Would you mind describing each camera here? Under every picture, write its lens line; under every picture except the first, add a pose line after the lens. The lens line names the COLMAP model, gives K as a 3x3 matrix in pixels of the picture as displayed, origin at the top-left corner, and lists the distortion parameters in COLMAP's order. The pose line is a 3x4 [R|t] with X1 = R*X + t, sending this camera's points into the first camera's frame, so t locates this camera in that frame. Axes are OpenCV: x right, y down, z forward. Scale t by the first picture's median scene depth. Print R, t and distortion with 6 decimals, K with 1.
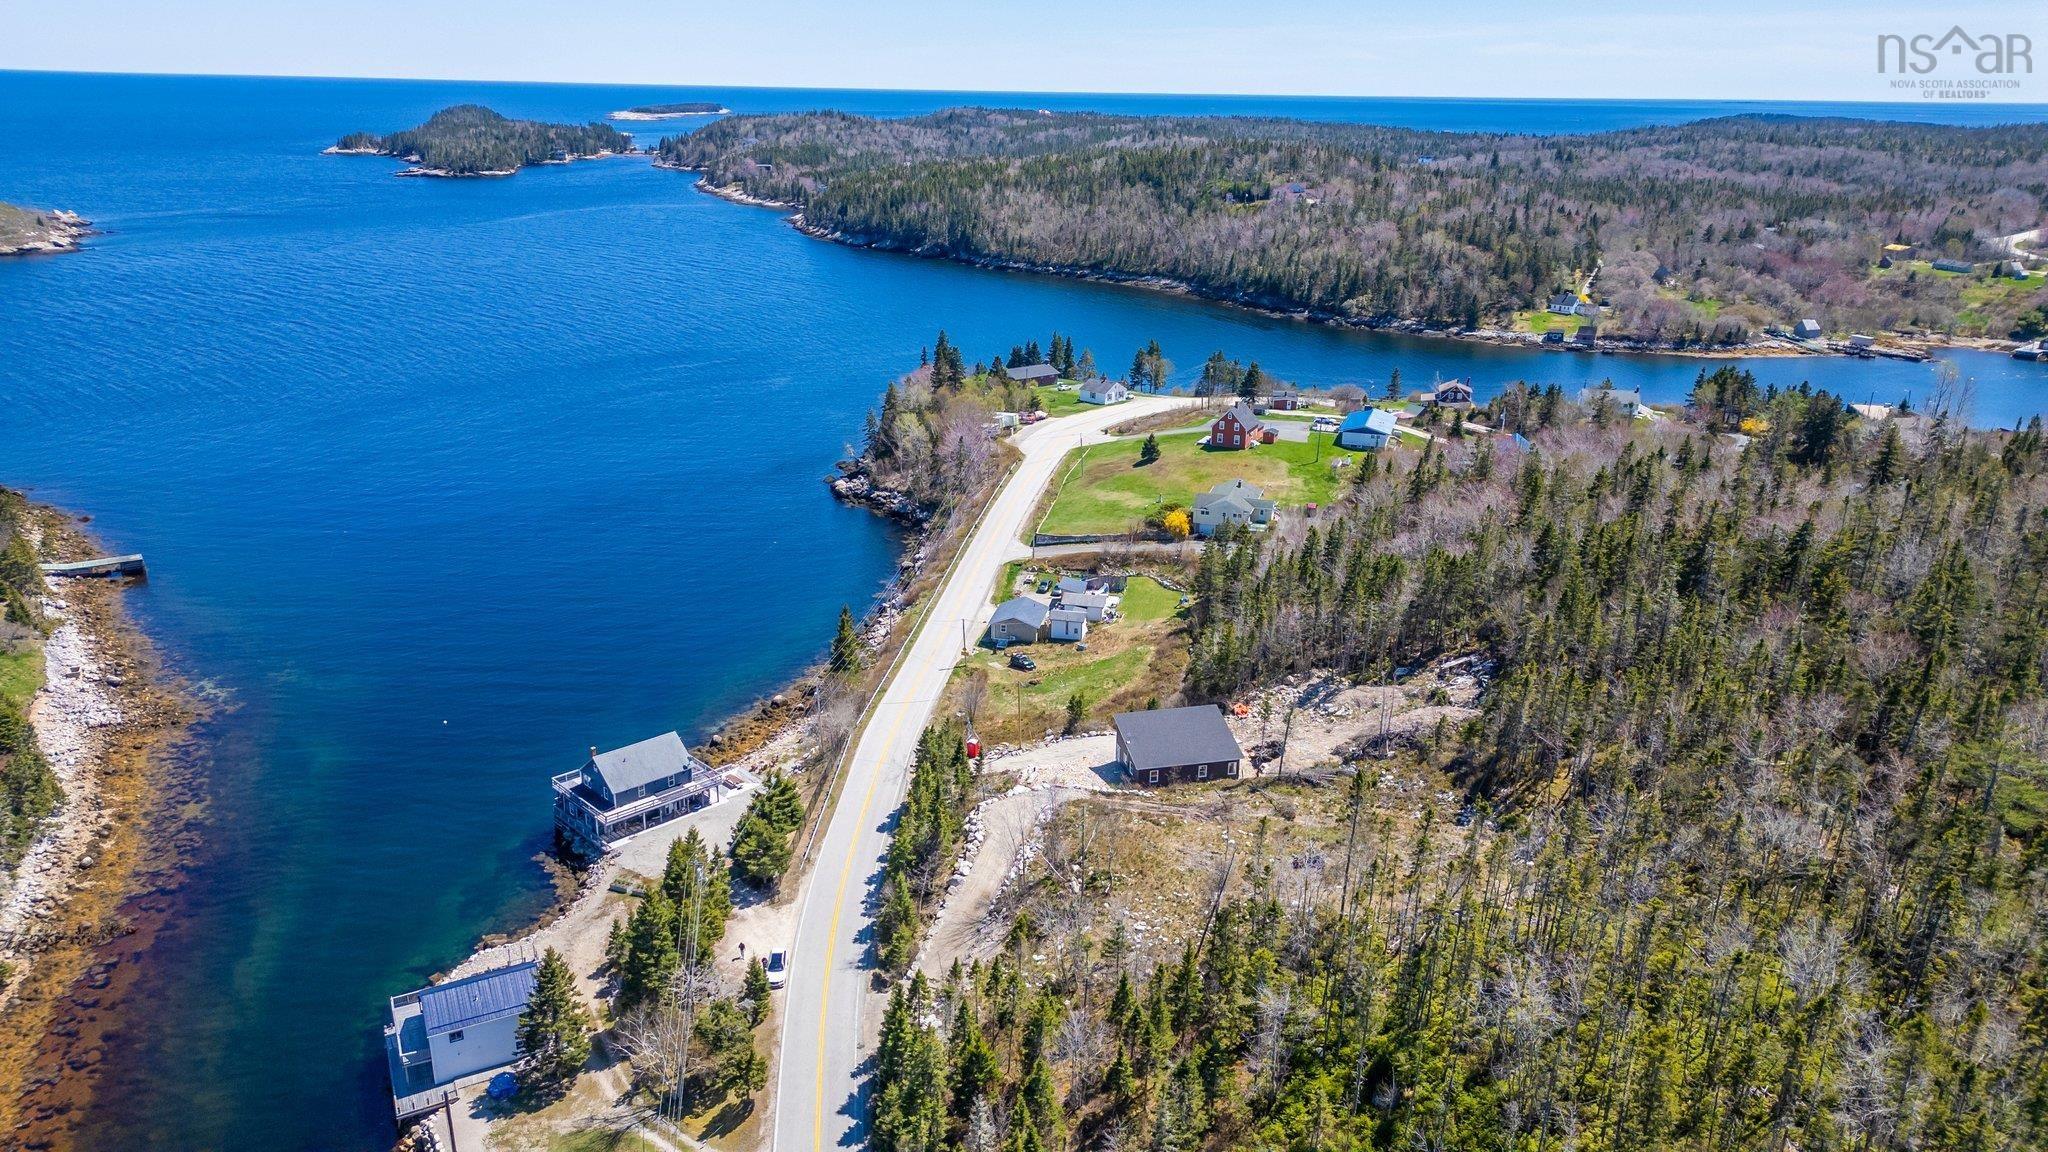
lens RADIAL K [[1428.2, 0, 1021.5], [0, 1428.2, 570.9], [0, 0, 1]] dist [0.089304, -0.093444]
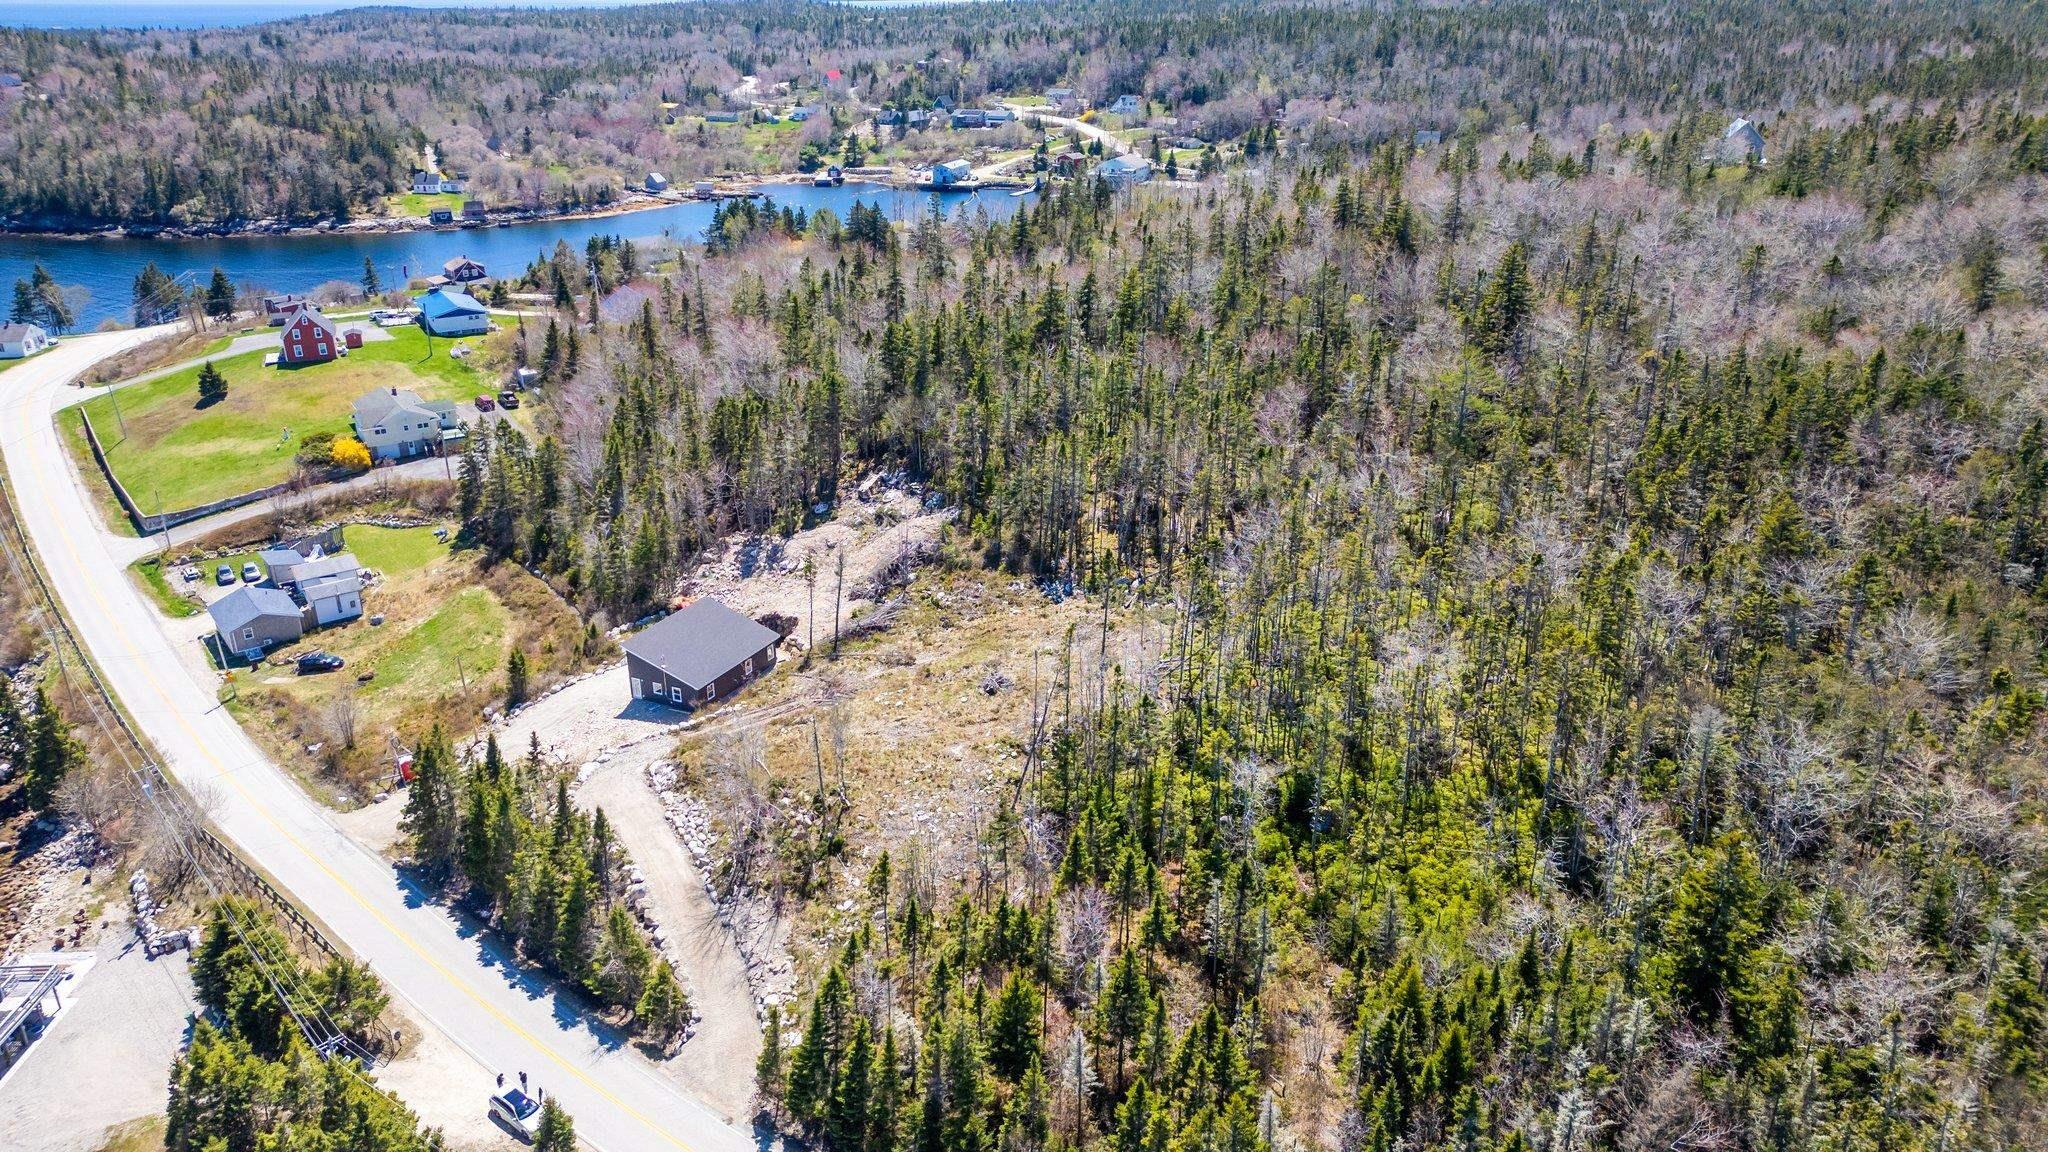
lens RADIAL K [[1433.6, 0, 1020.6], [0, 1433.6, 568.0], [0, 0, 1]] dist [0.076176, -0.071556]
pose [[0.655536, -0.300102, 0.692973, -0.257386], [0.258629, 0.951370, 0.167349, -0.013182], [-0.709495, 0.069520, 0.701273, 0.210174]]
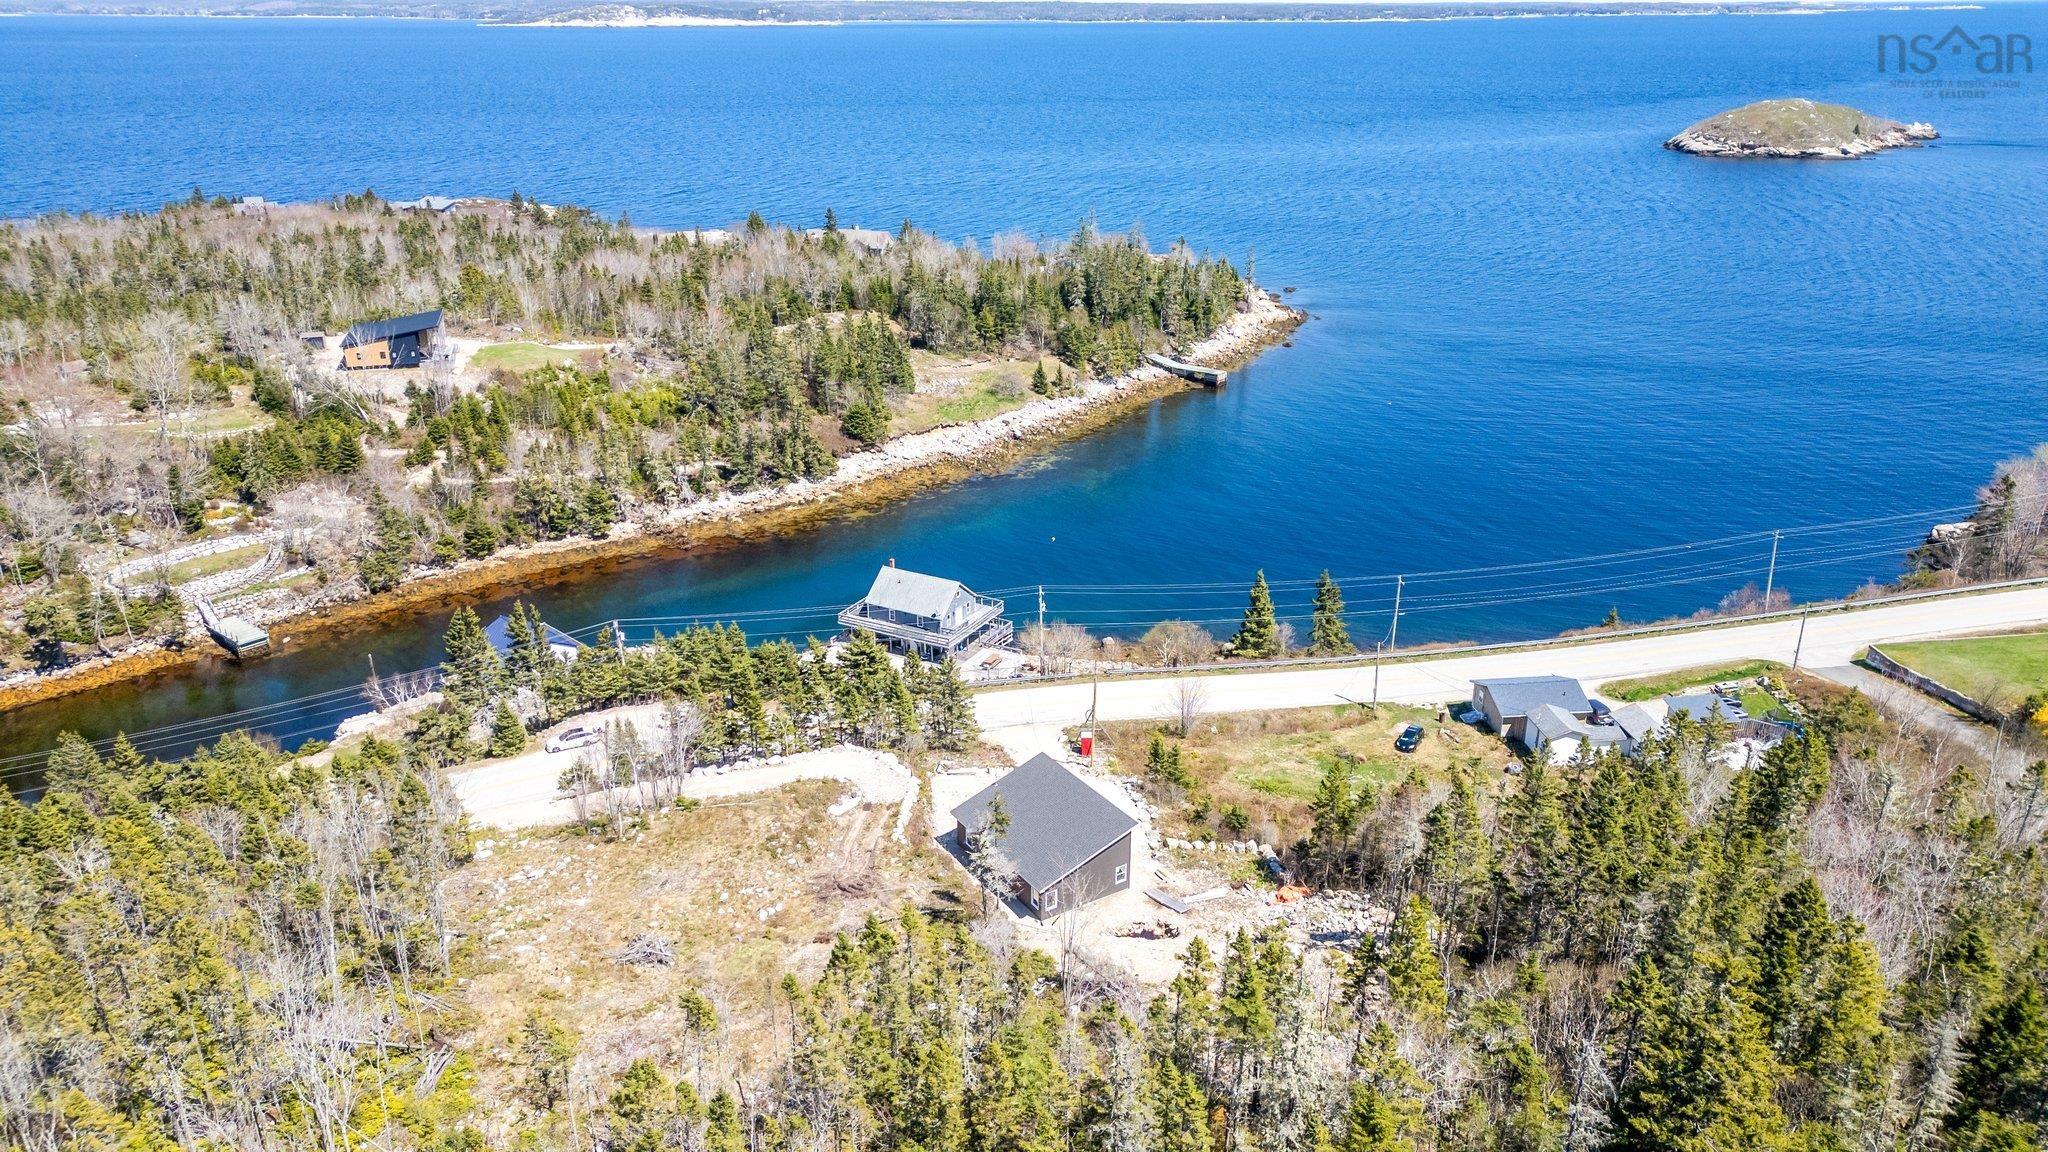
lens RADIAL K [[1428.2, 0, 1021.5], [0, 1428.2, 570.9], [0, 0, 1]] dist [0.089304, -0.093444]
pose [[0.303431, 0.333345, -0.892642, 0.503755], [-0.297008, 0.923225, 0.243806, -0.114309], [0.905382, 0.191144, 0.379141, 0.544204]]
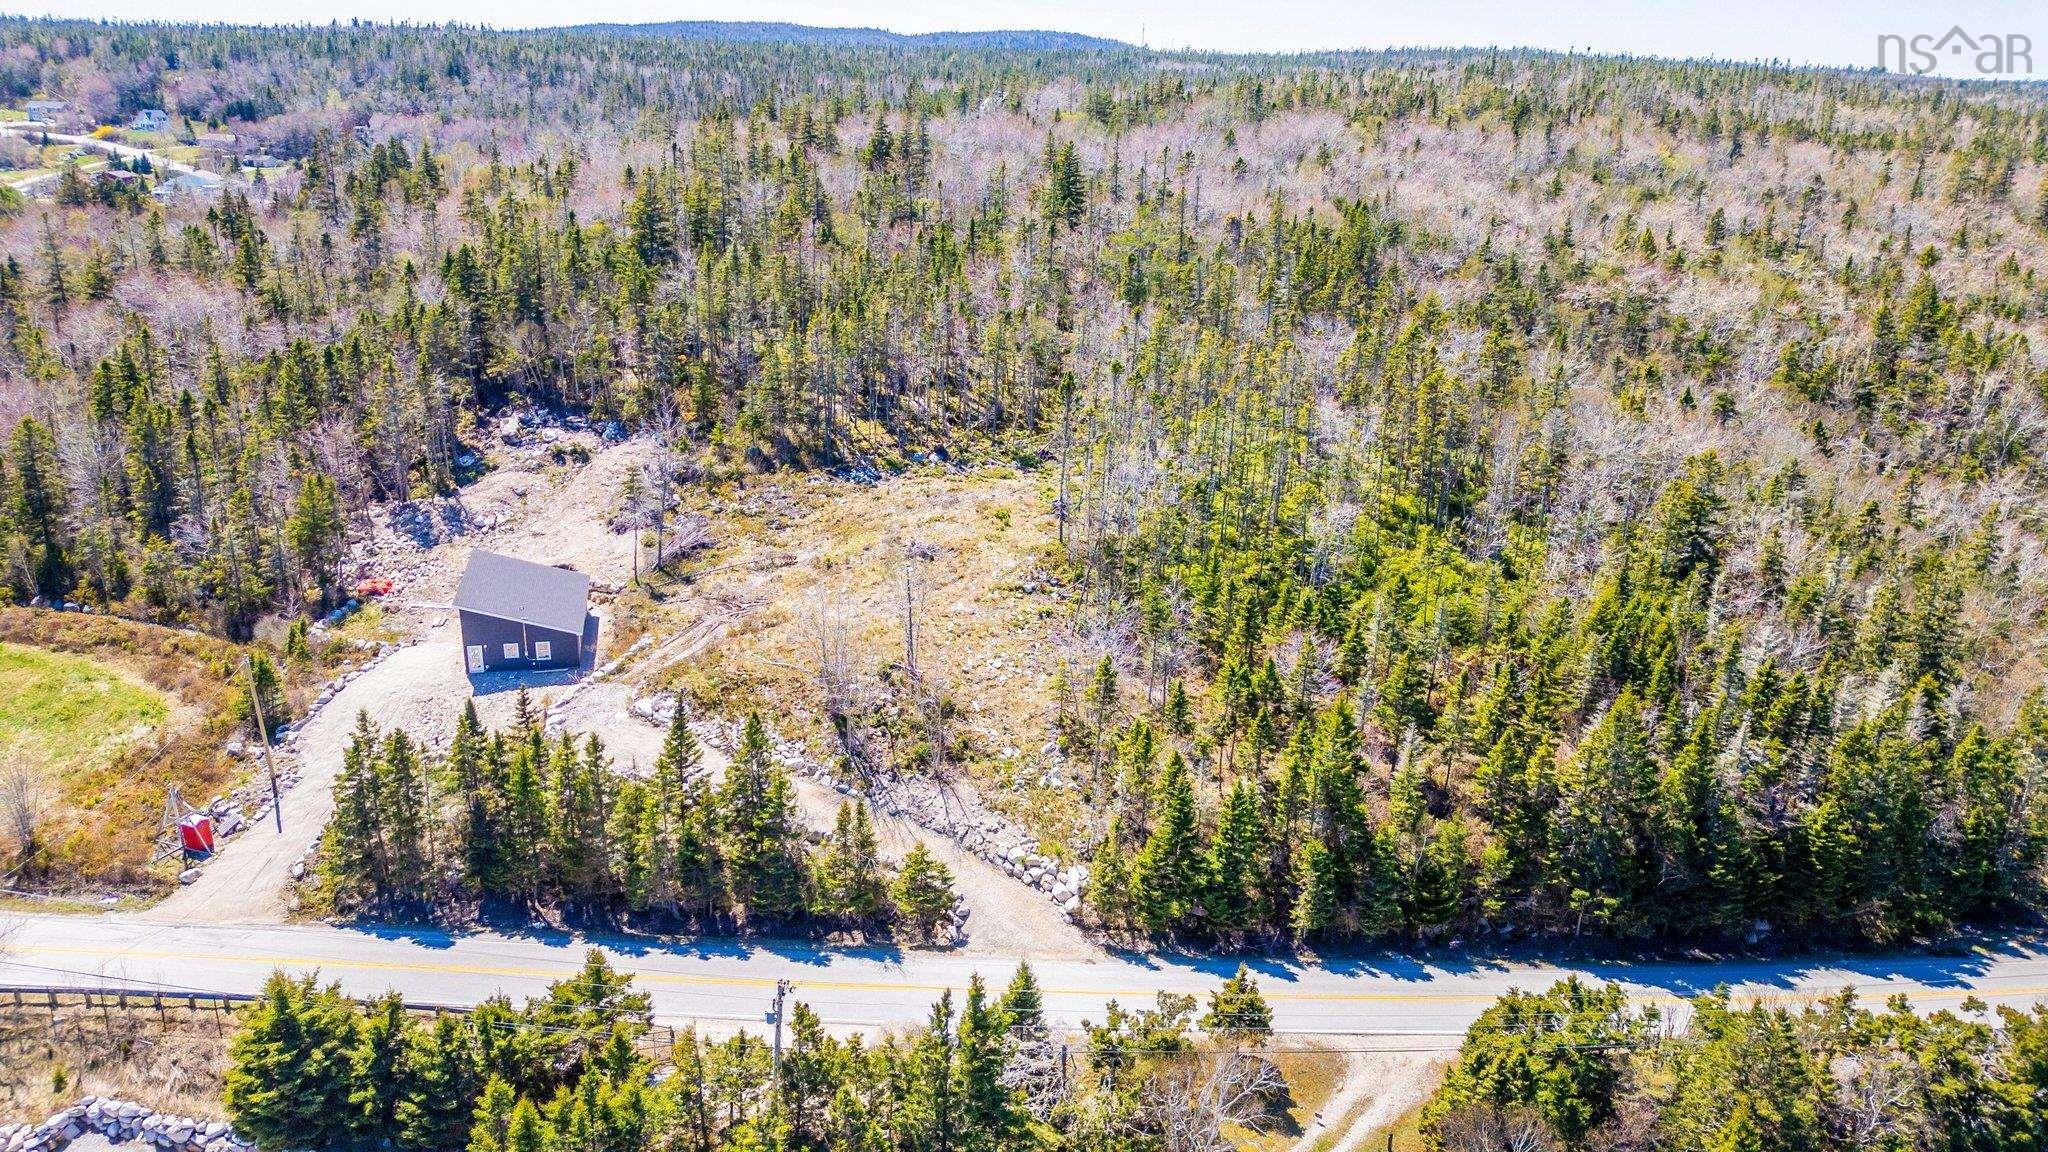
lens RADIAL K [[1427.1, 0, 1022.7], [0, 1427.1, 569.3], [0, 0, 1]] dist [0.097126, -0.101839]
pose [[0.029006, -0.341730, 0.939351, -0.391149], [0.291831, 0.901699, 0.319021, -0.030995], [-0.956030, 0.264878, 0.125882, 0.524895]]
